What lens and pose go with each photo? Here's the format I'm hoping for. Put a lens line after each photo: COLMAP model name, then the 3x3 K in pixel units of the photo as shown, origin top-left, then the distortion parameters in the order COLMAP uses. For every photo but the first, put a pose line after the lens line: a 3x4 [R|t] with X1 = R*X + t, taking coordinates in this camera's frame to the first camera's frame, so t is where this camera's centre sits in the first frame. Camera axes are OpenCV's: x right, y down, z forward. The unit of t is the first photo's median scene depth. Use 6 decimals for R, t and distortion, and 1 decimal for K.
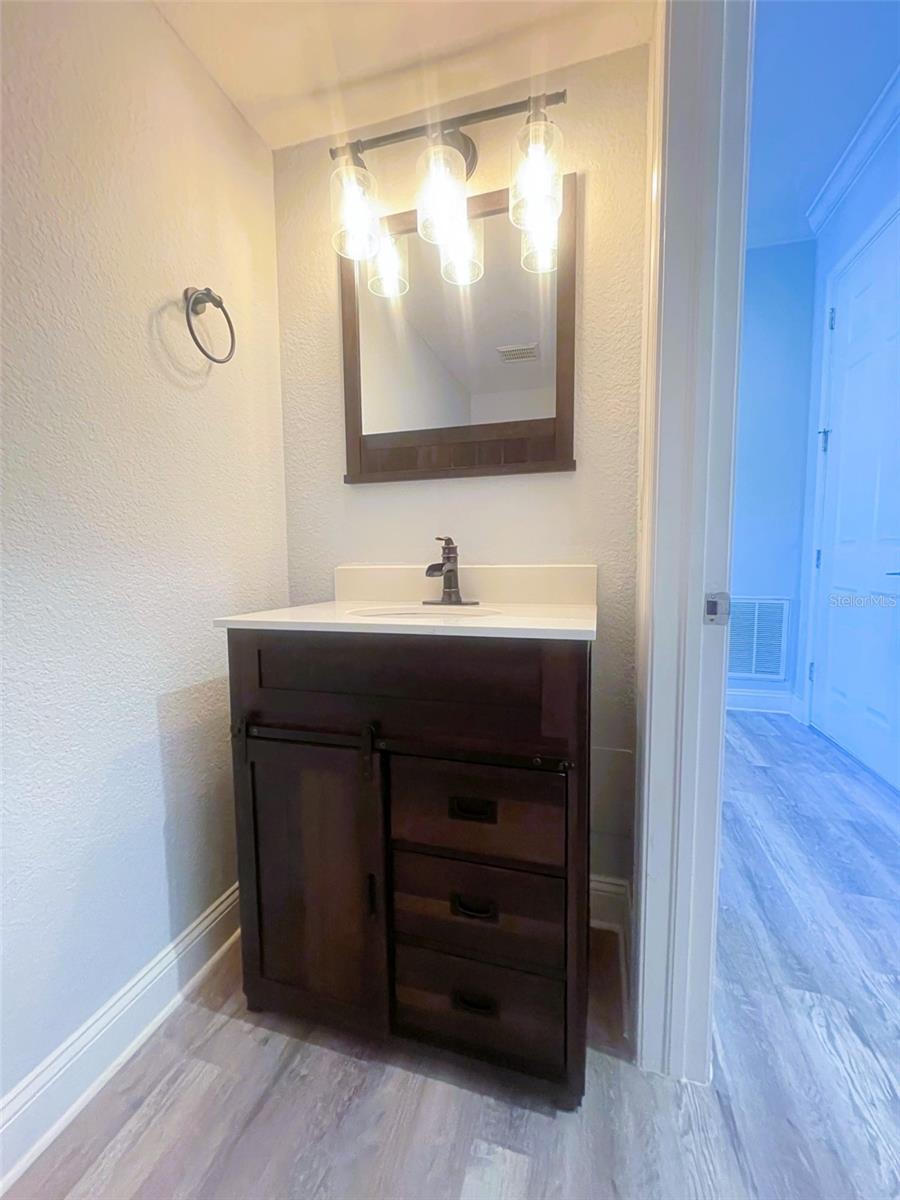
lens RADIAL K [[486.2, 0, 447.7], [0, 486.2, 596.6], [0, 0, 1]] dist [-0.007099, 0.001499]
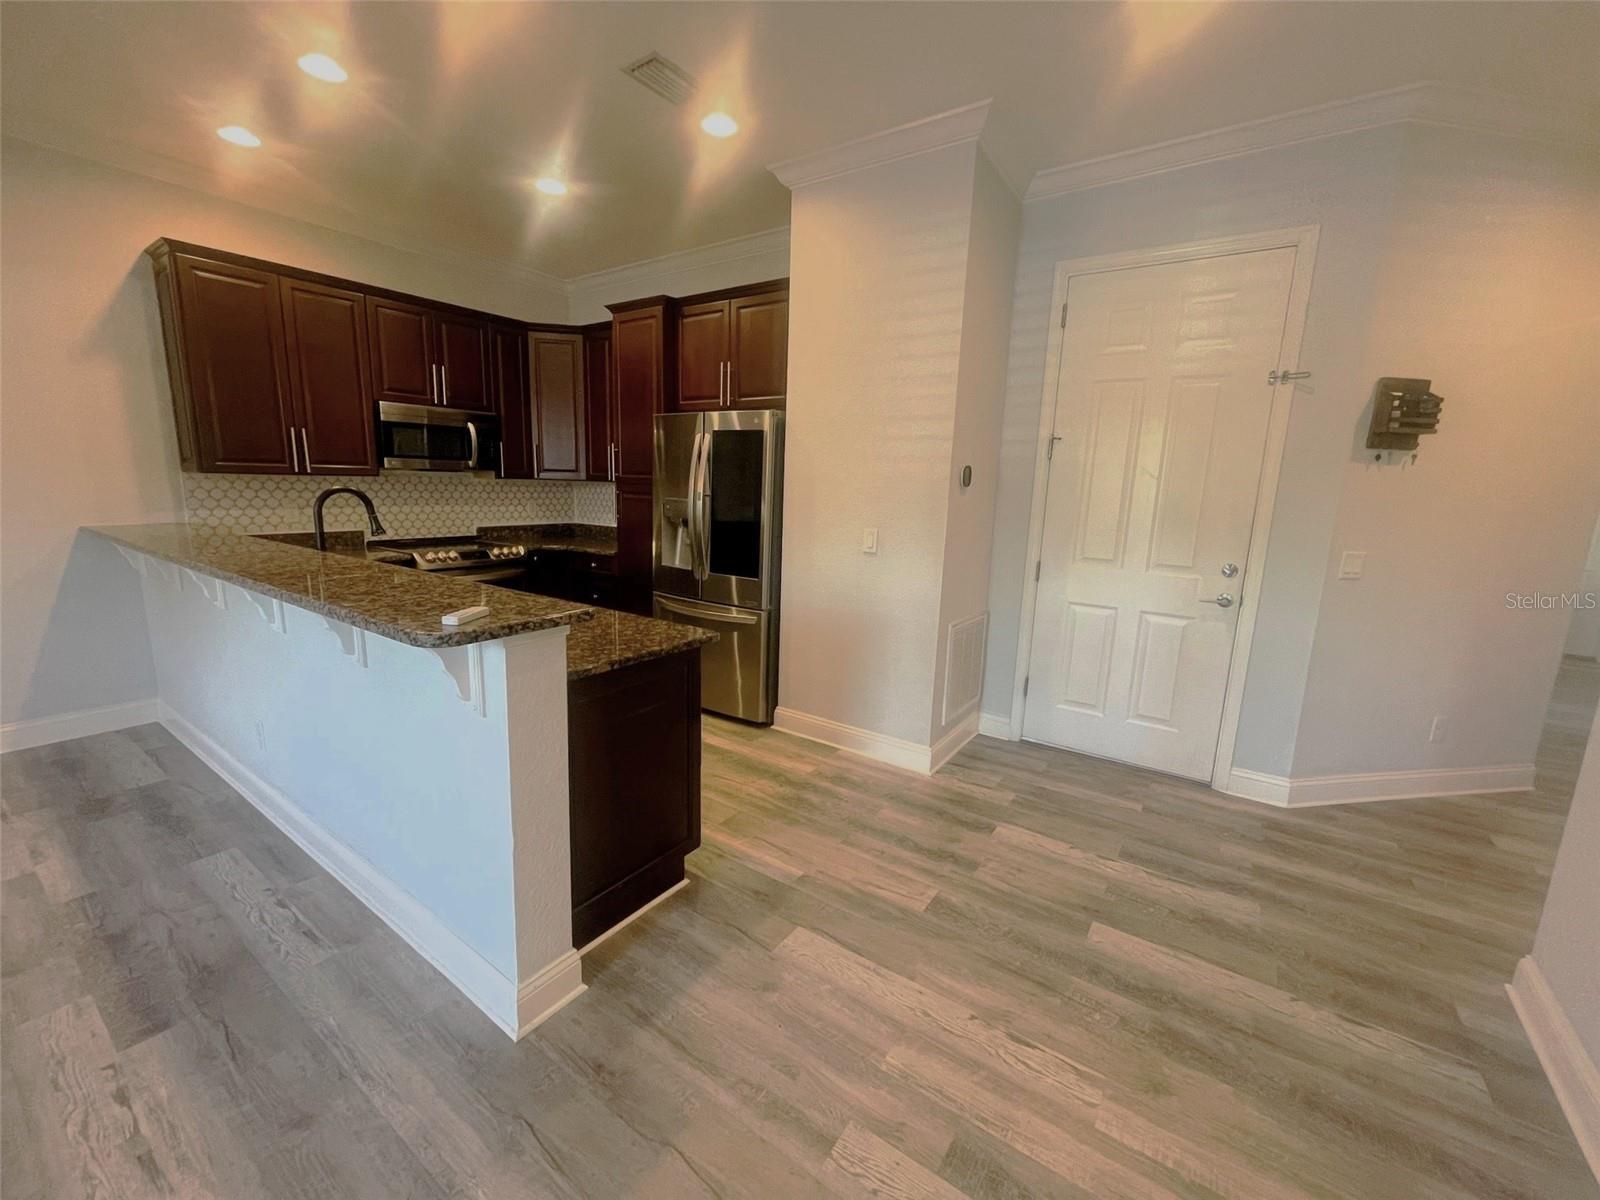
lens RADIAL K [[648.3, 0, 805.7], [0, 648.3, 602.2], [0, 0, 1]] dist [-0.007099, 0.001499]
pose [[0.319729, -0.150791, 0.935433, -0.905017], [0.045951, 0.988561, 0.143649, -0.345314], [-0.946394, -0.002944, 0.323001, 1.591458]]
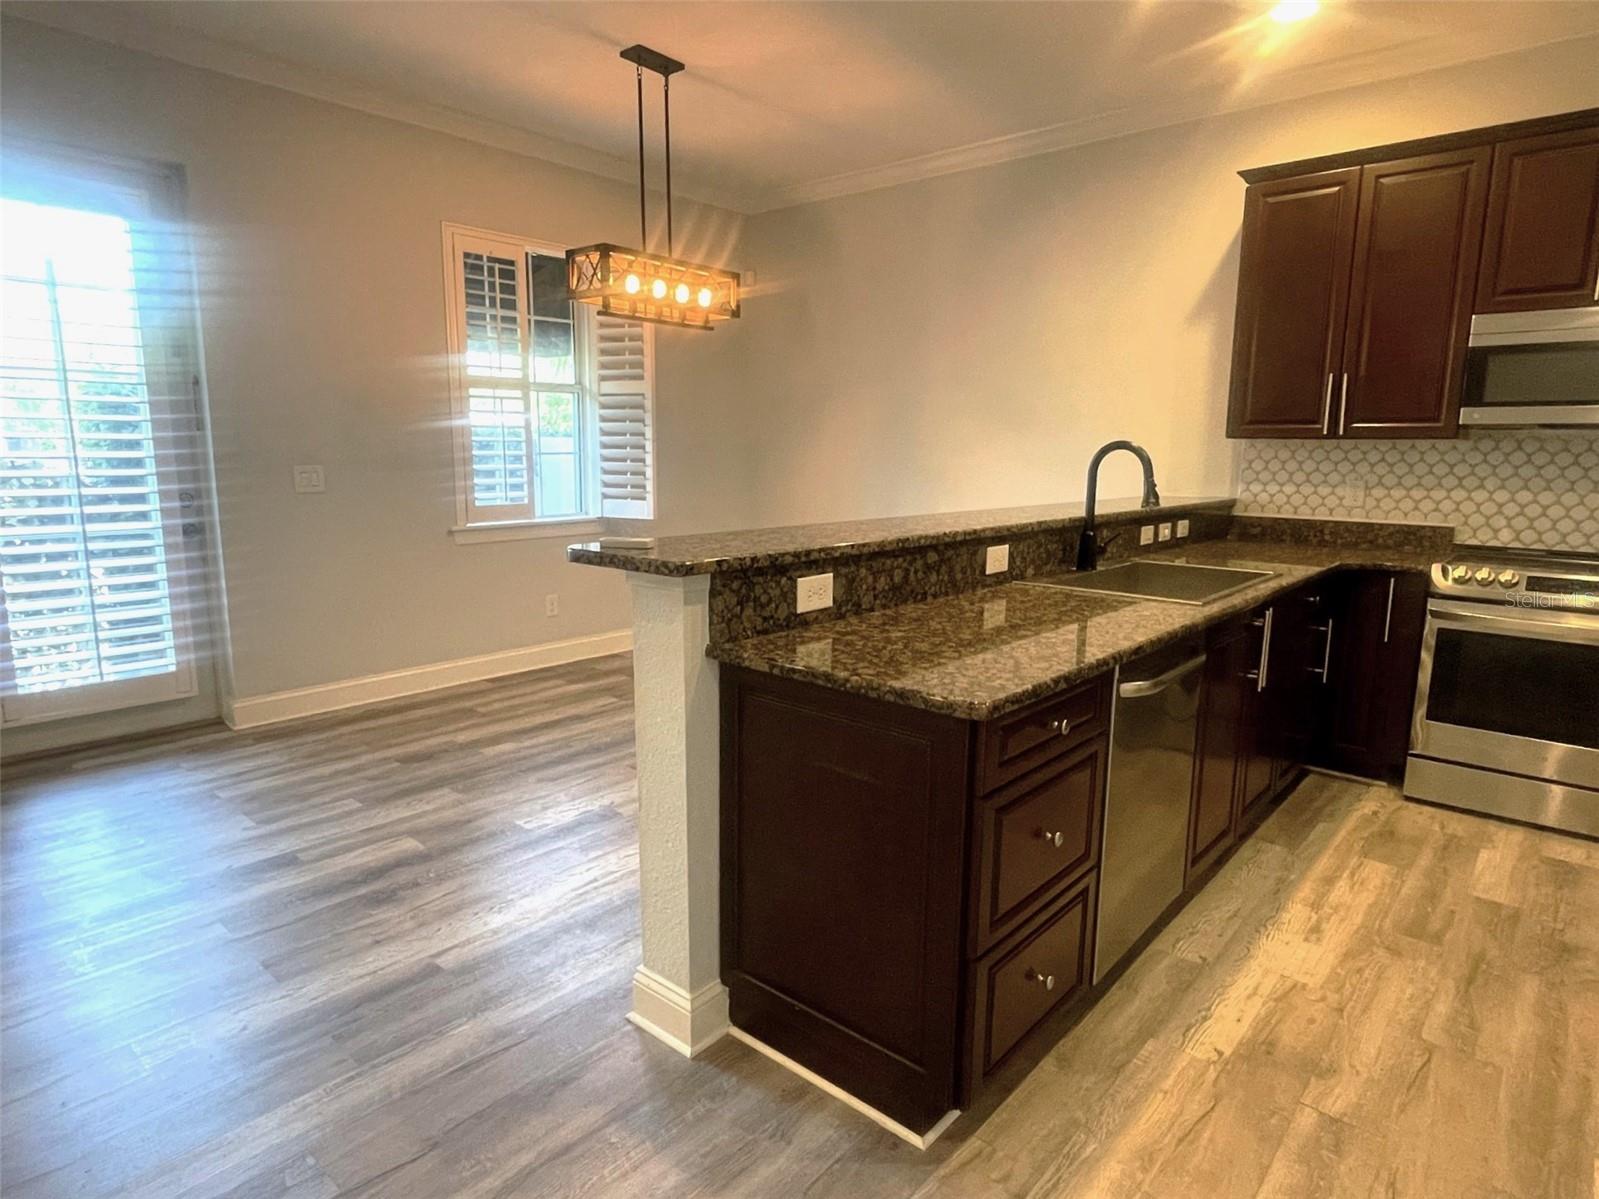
lens RADIAL K [[887.0, 0, 796.8], [0, 887.0, 624.8], [0, 0, 1]] dist [-0.007196, 0.000927]
pose [[0.904721, 0.104927, -0.412881, 0.360674], [-0.056408, 0.990165, 0.128031, -0.289227], [0.422254, -0.092543, 0.901741, 1.365861]]
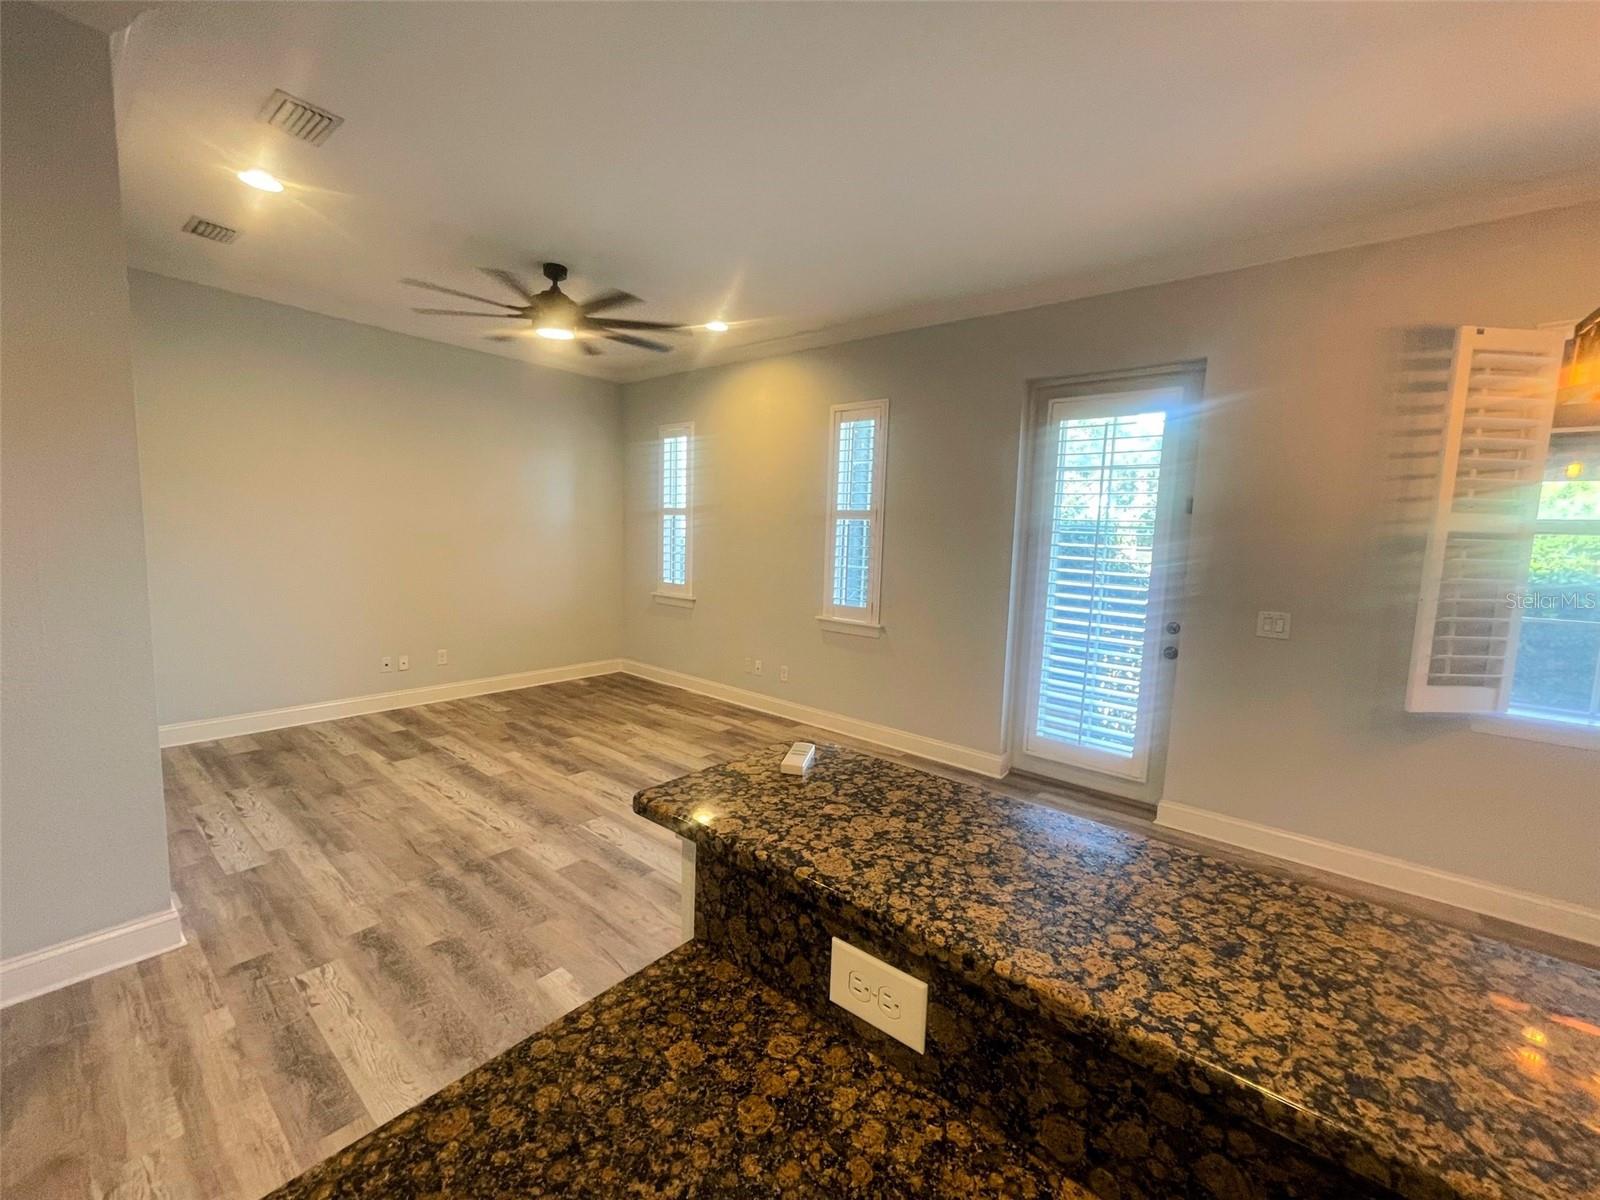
lens RADIAL K [[648.3, 0, 810.3], [0, 648.3, 605.9], [0, 0, 1]] dist [-0.007099, 0.001499]
pose [[-0.391233, 0.098439, -0.915012, 0.269064], [-0.114037, 0.981414, 0.154342, -0.479407], [0.913199, 0.164729, -0.372736, 2.479628]]
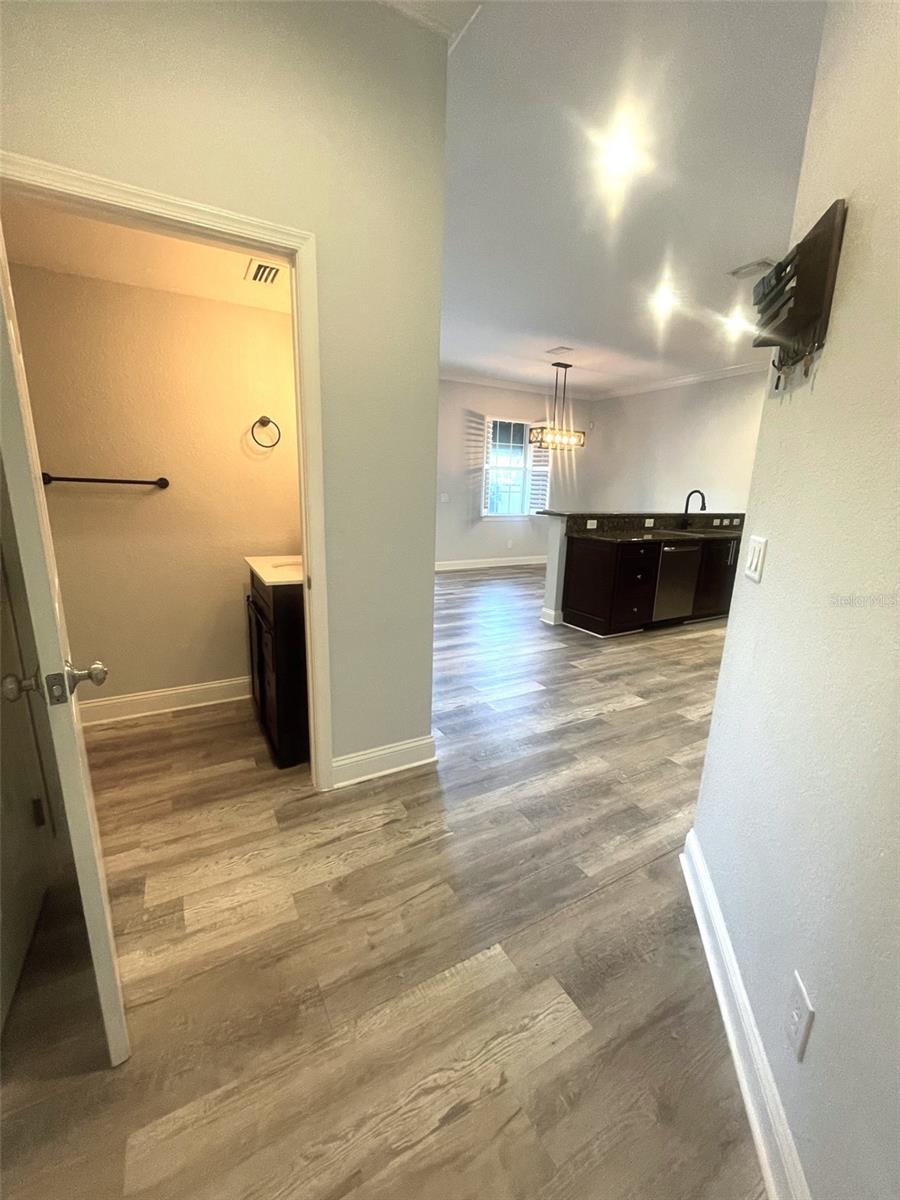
lens RADIAL K [[486.2, 0, 454.8], [0, 486.2, 598.1], [0, 0, 1]] dist [-0.007099, 0.001499]
pose [[0.720796, 0.184648, -0.668100, 1.230991], [-0.094082, 0.981008, 0.169626, -0.167989], [0.686732, -0.059409, 0.724479, -0.080965]]
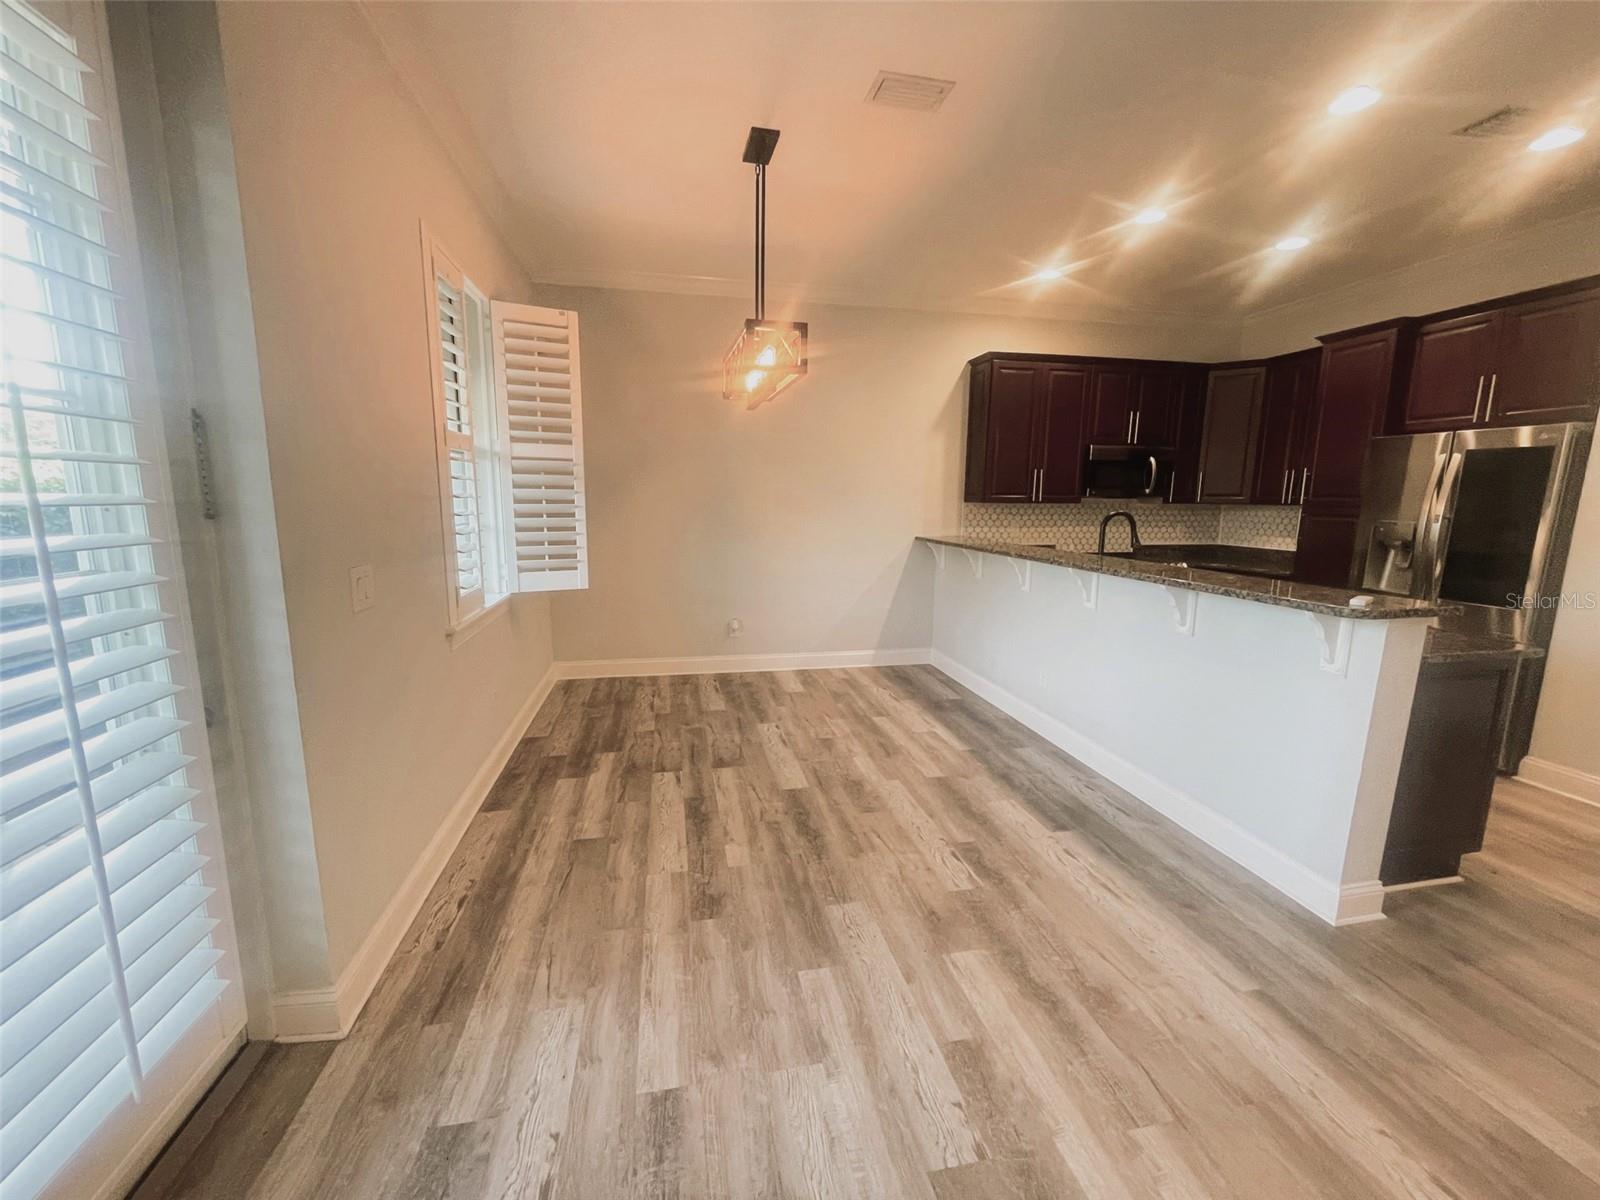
lens RADIAL K [[648.3, 0, 794.2], [0, 648.3, 602.8], [0, 0, 1]] dist [-0.007099, 0.001499]
pose [[0.892067, -0.055611, 0.448468, -1.699930], [0.019901, 0.996271, 0.083954, -0.347530], [-0.451465, -0.065967, 0.889847, 1.692757]]
